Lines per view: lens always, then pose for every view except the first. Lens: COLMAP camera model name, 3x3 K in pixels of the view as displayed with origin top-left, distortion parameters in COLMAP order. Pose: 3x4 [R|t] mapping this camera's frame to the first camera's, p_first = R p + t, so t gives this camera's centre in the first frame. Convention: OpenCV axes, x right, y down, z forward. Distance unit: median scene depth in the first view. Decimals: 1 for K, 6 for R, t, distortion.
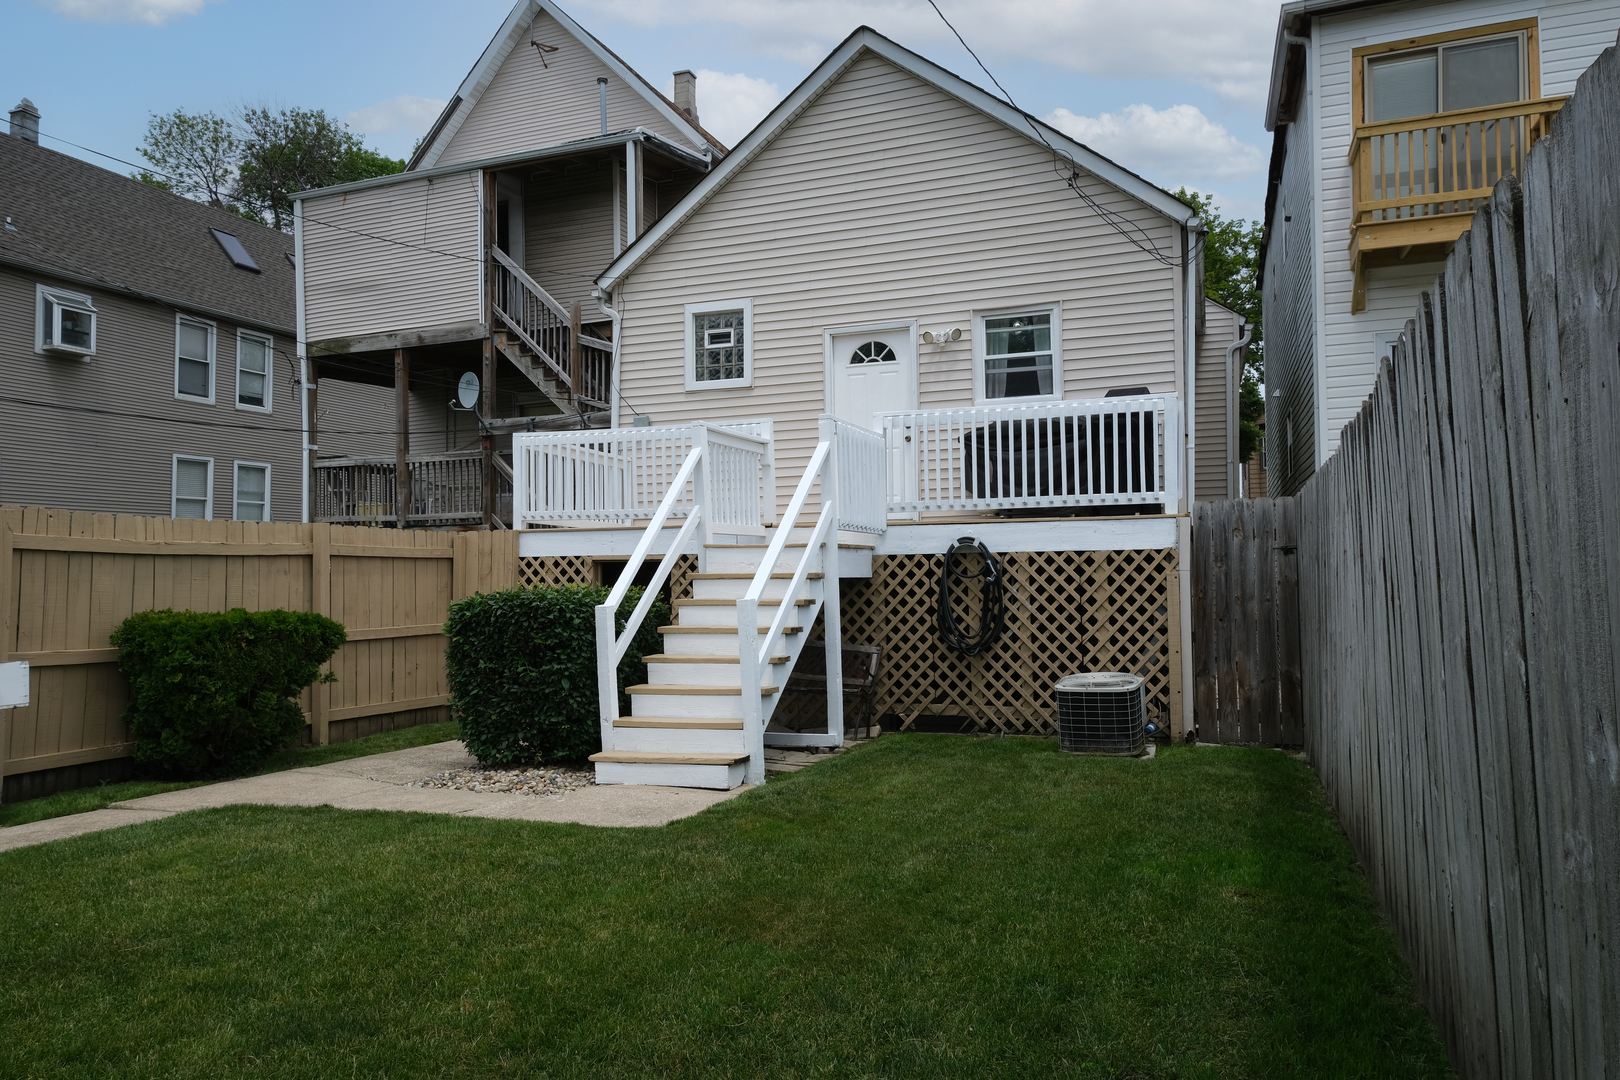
lens RADIAL K [[1084.4, 0, 809.9], [0, 1084.4, 538.4], [0, 0, 1]] dist [0.003936, 0.014936]
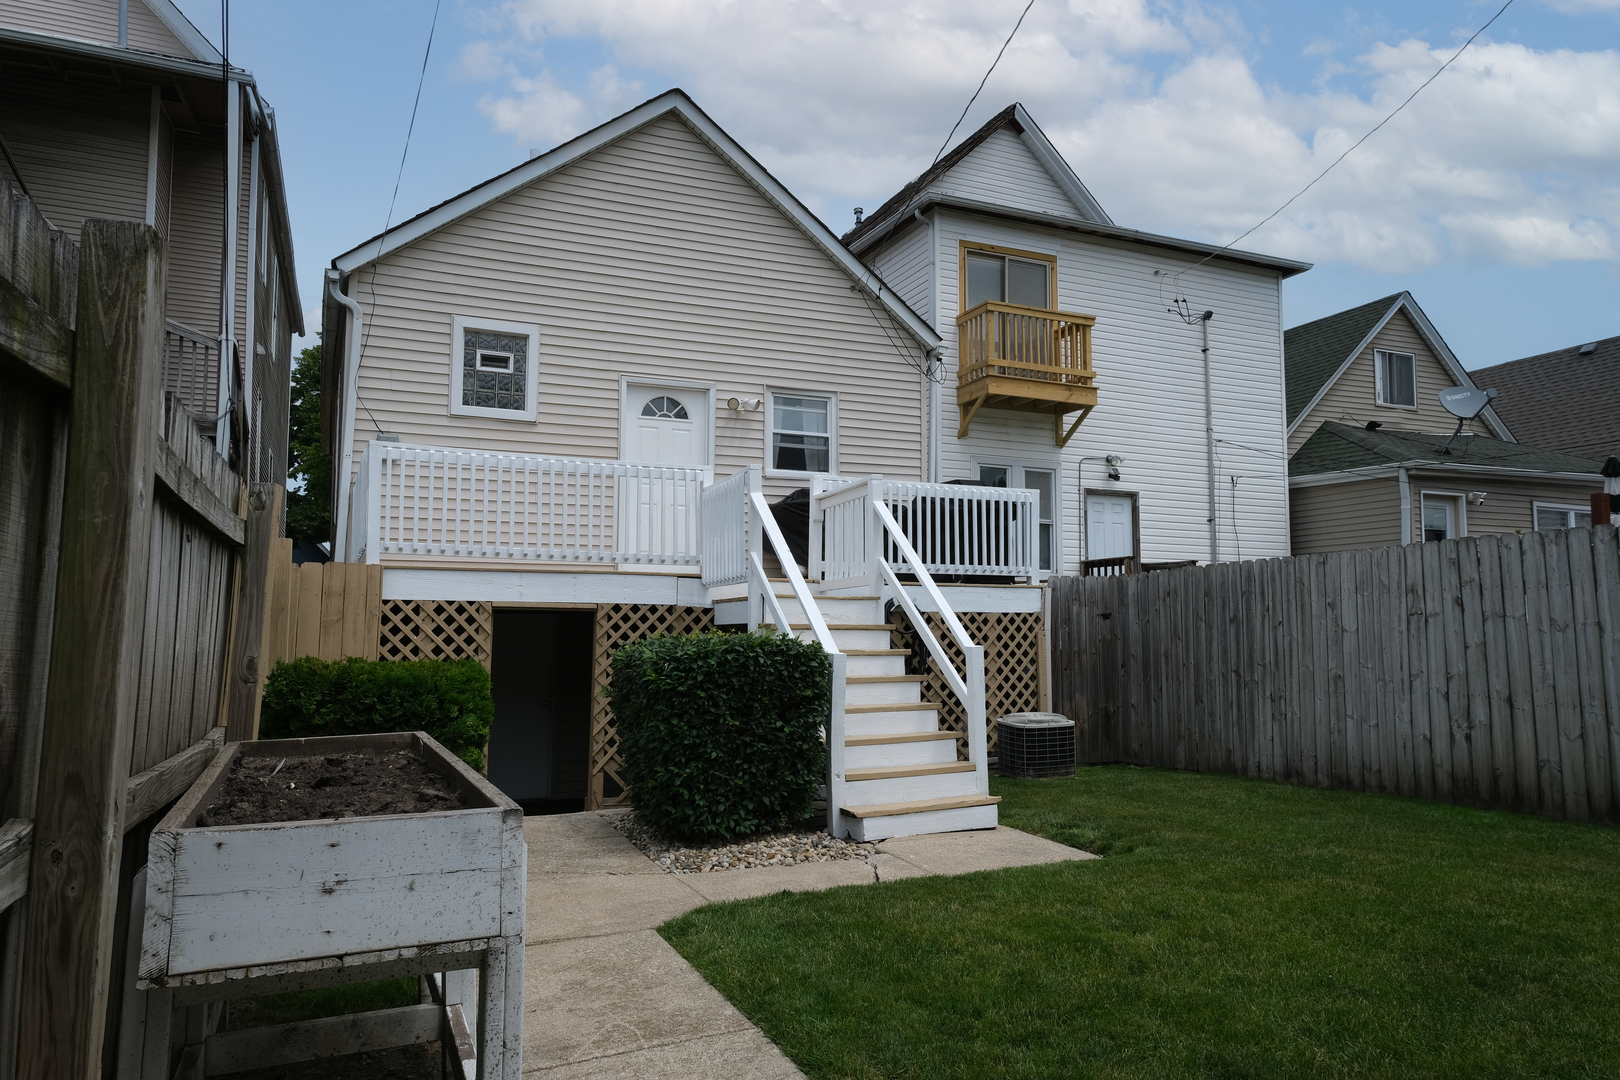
lens RADIAL K [[1084.4, 0, 807.6], [0, 1084.4, 539.0], [0, 0, 1]] dist [0.003936, 0.014936]
pose [[0.714102, 0.077572, 0.695730, -0.561317], [-0.030792, 0.996360, -0.079486, 0.024704], [-0.699364, 0.035338, 0.713892, 0.215962]]
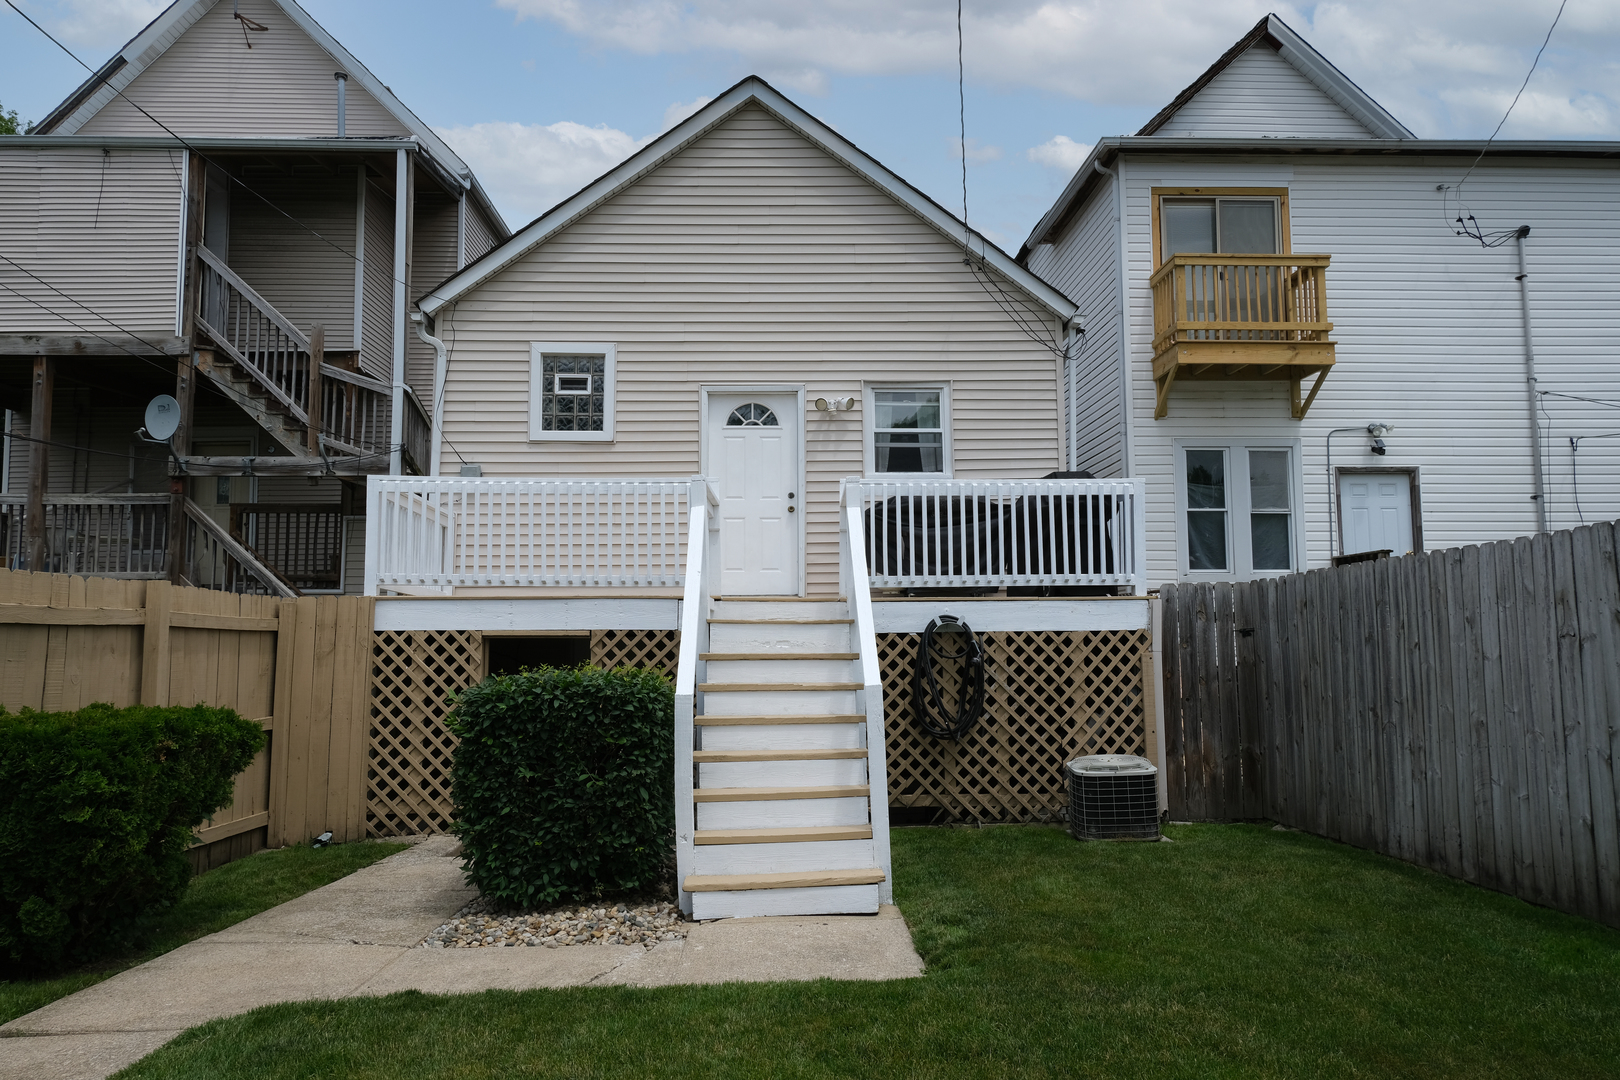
lens RADIAL K [[1084.4, 0, 808.6], [0, 1084.4, 538.1], [0, 0, 1]] dist [0.003936, 0.014936]
pose [[0.920237, 0.043650, 0.388920, -0.271495], [-0.016012, 0.997128, -0.074024, 0.003030], [-0.391034, 0.061892, 0.918293, 0.136340]]
